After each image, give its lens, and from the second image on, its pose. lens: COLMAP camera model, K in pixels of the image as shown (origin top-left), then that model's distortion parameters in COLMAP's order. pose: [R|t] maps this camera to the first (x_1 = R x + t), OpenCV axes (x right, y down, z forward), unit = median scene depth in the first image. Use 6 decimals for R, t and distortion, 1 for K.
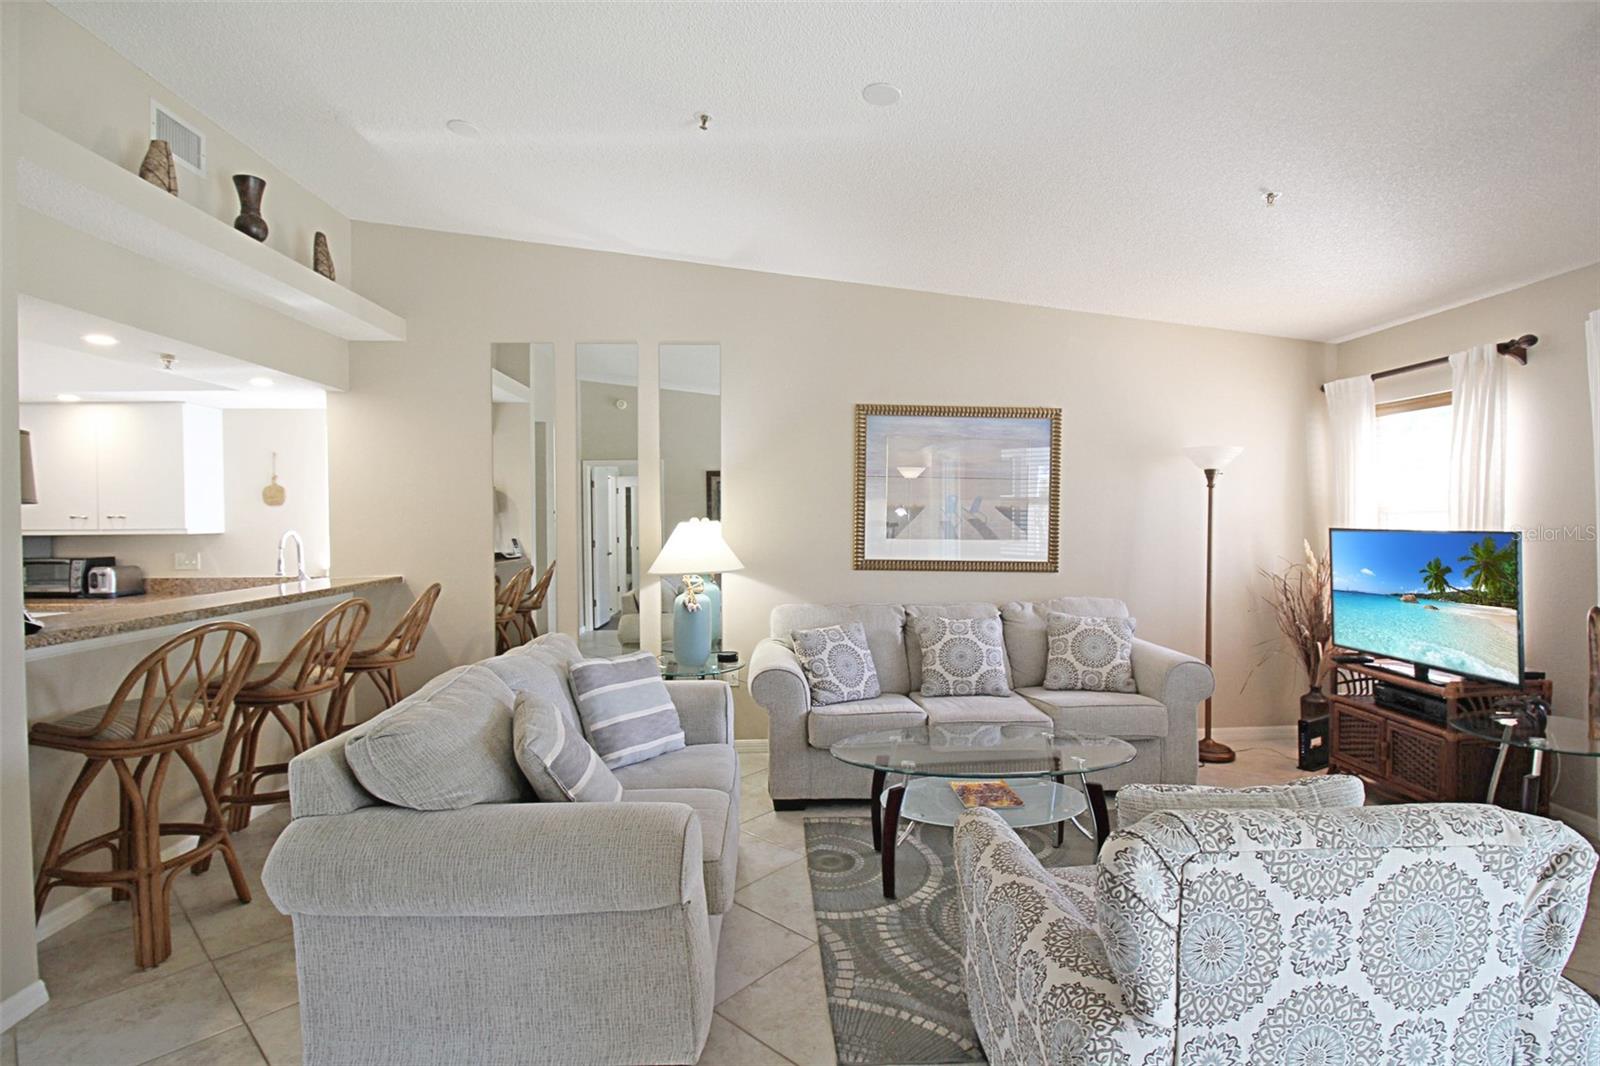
lens RADIAL K [[753.4, 0, 810.8], [0, 753.4, 526.2], [0, 0, 1]] dist [-0.005602, -0.007814]
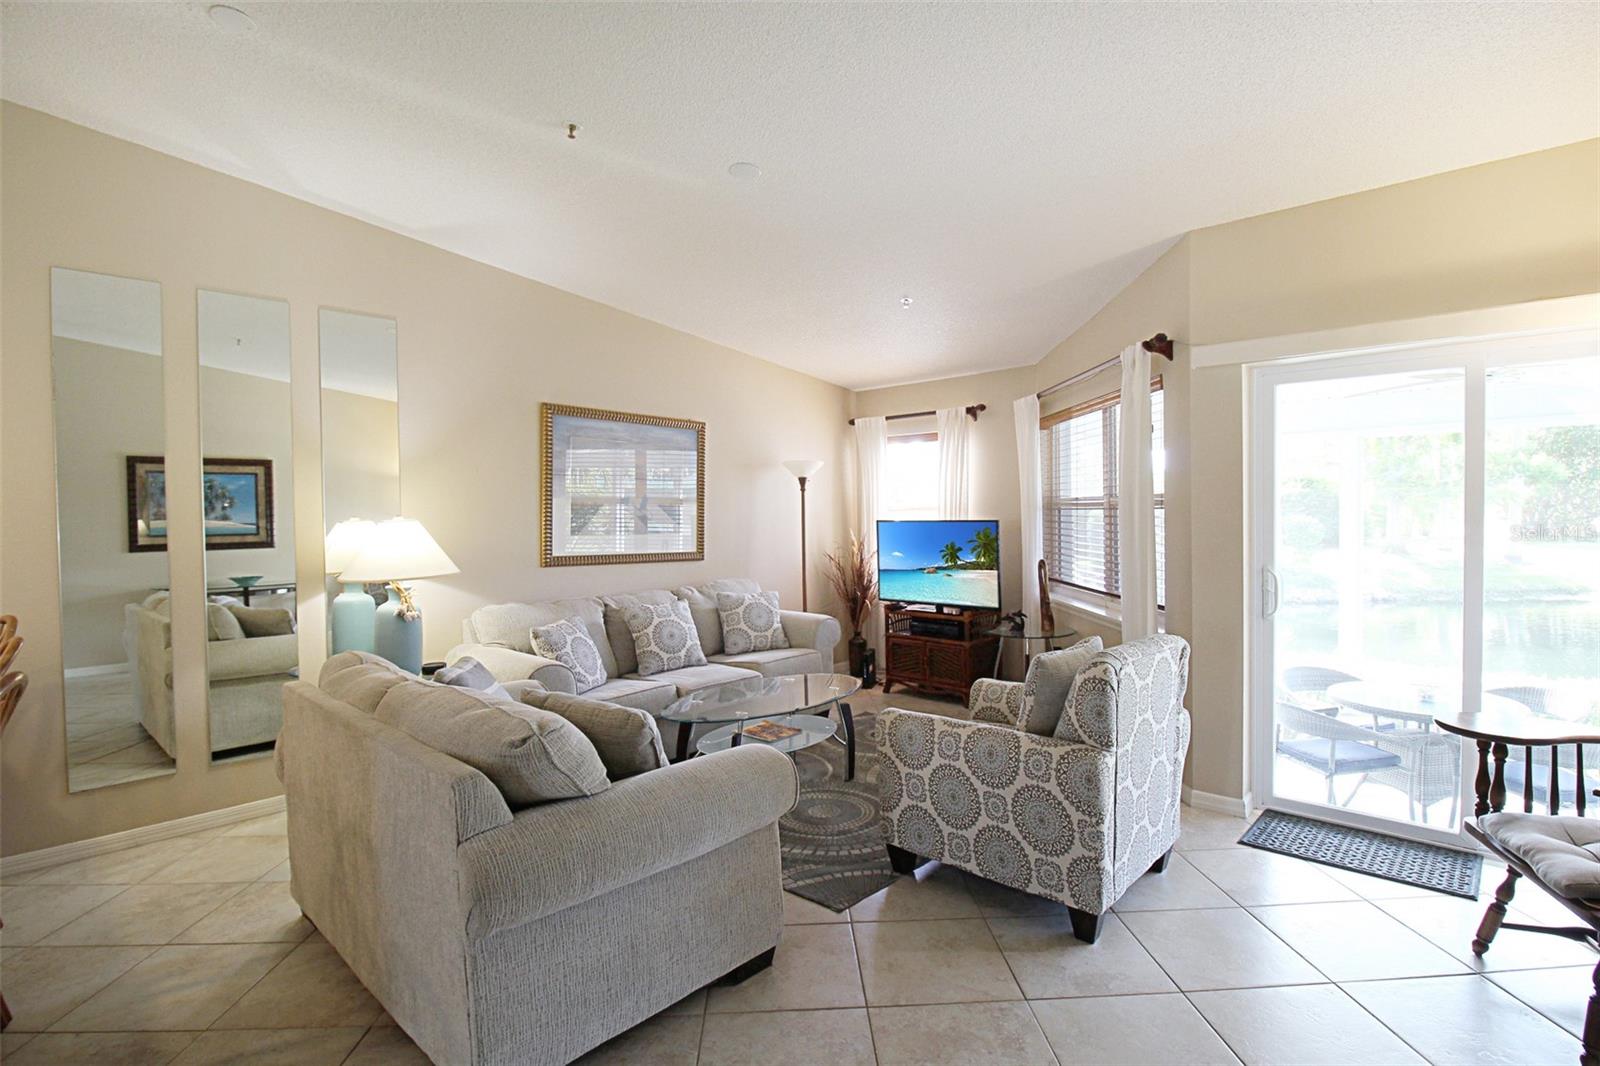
lens RADIAL K [[789.8, 0, 793.9], [0, 789.8, 518.8], [0, 0, 1]] dist [-0.004699, -0.009776]
pose [[0.719286, -0.009966, 0.694642, -0.518022], [0.016023, 0.999869, -0.002246, 0.000912], [-0.694529, 0.012746, 0.719352, 0.005236]]
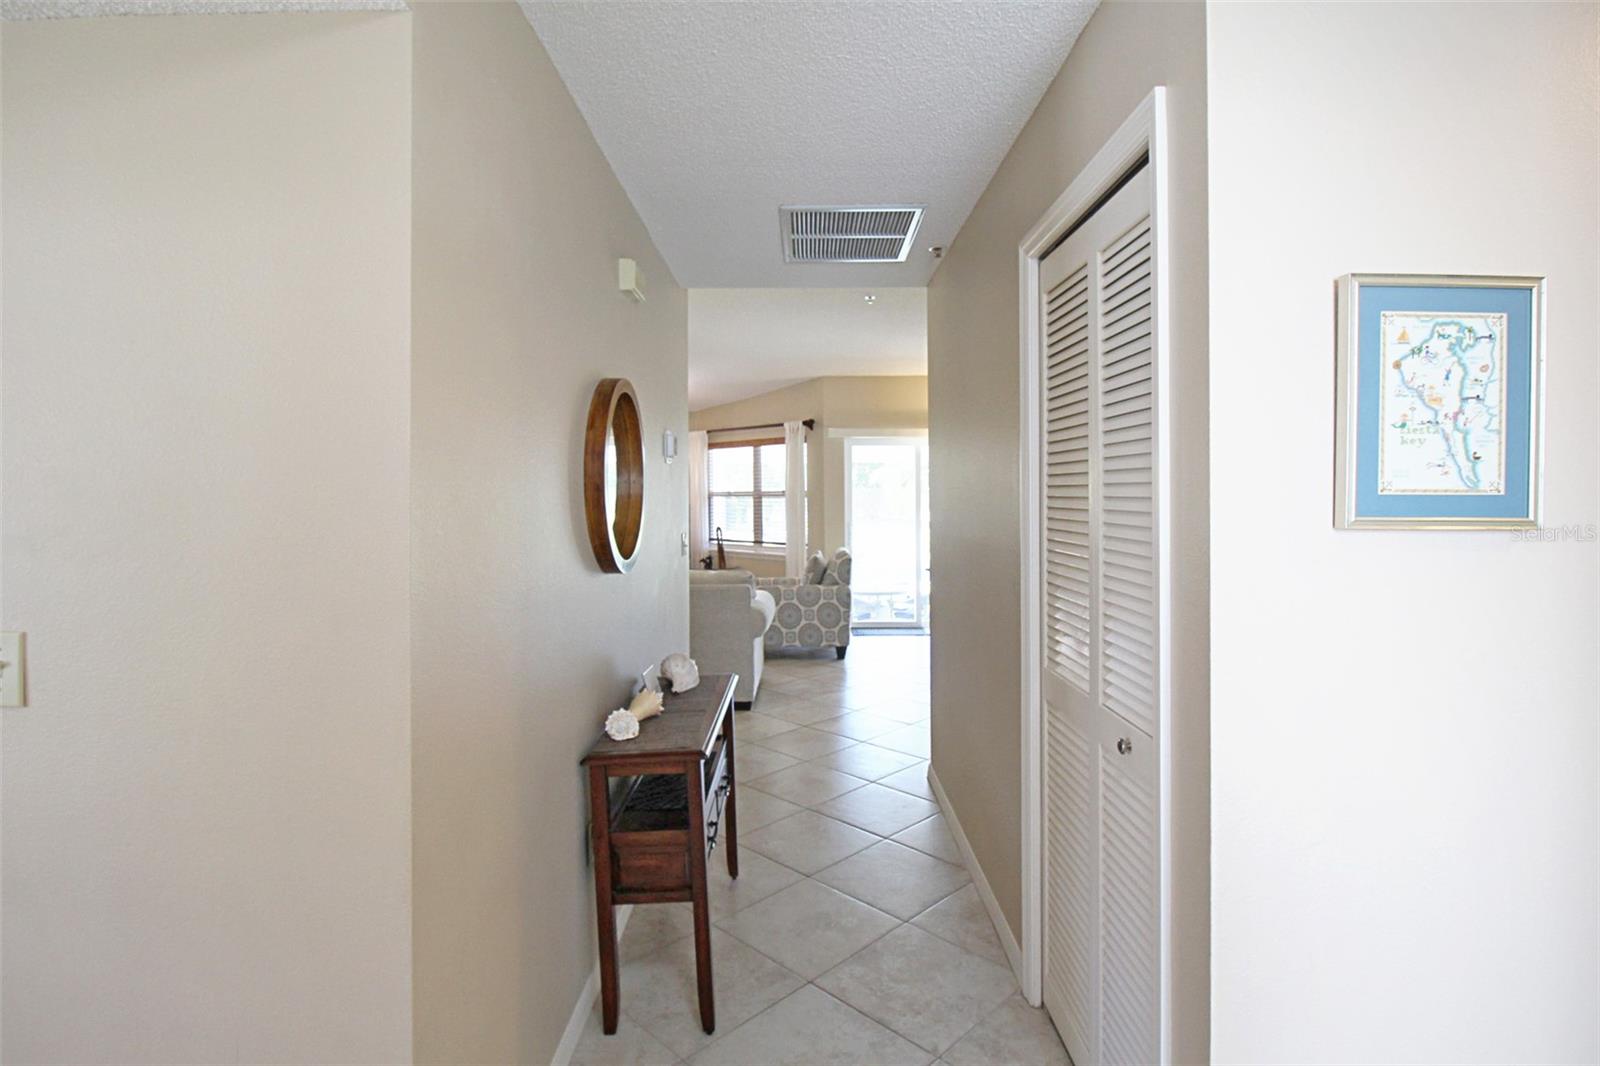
lens RADIAL K [[789.8, 0, 789.8], [0, 789.8, 492.4], [0, 0, 1]] dist [-0.004699, -0.009776]
pose [[0.048126, 0.009833, 0.998793, -1.688107], [0.018951, 0.999763, -0.010756, 0.002591], [-0.998661, 0.019446, 0.047929, 0.346993]]
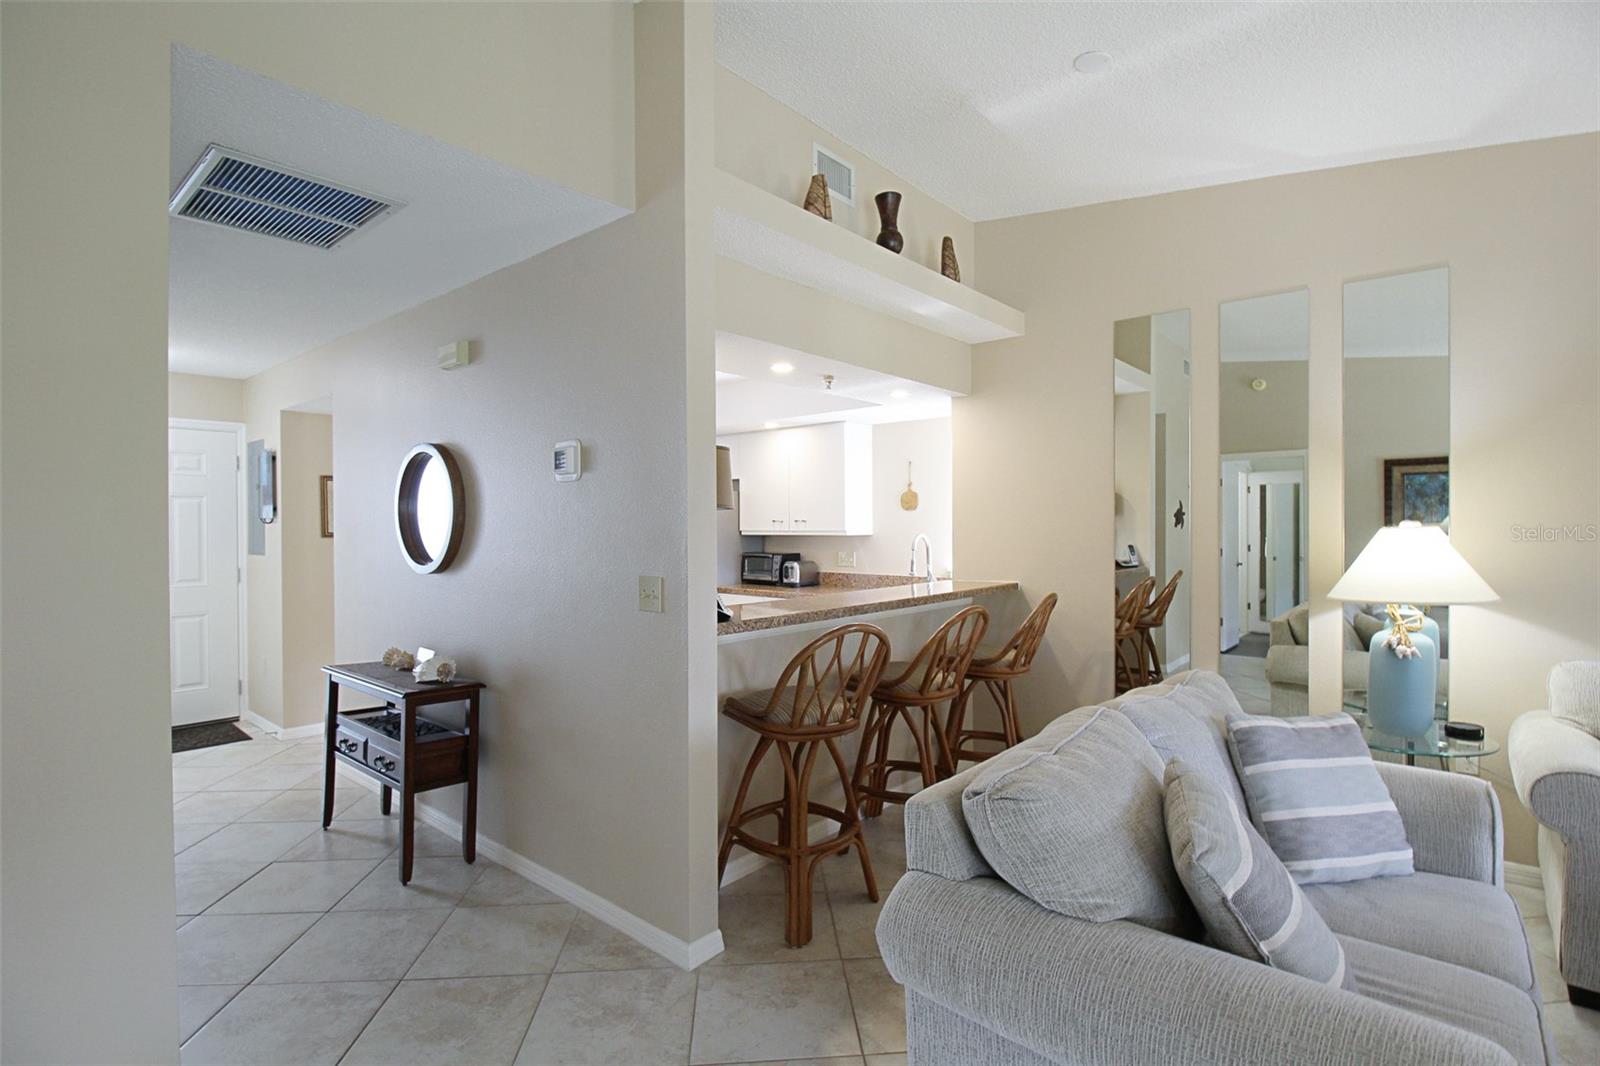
lens RADIAL K [[772.5, 0, 797.8], [0, 772.5, 538.8], [0, 0, 1]] dist [-0.009234, -0.002234]
pose [[0.717135, 0.016590, -0.696737, -0.073080], [-0.008954, 0.999853, 0.014592, -0.001410], [0.696877, -0.004226, 0.717178, 0.118665]]
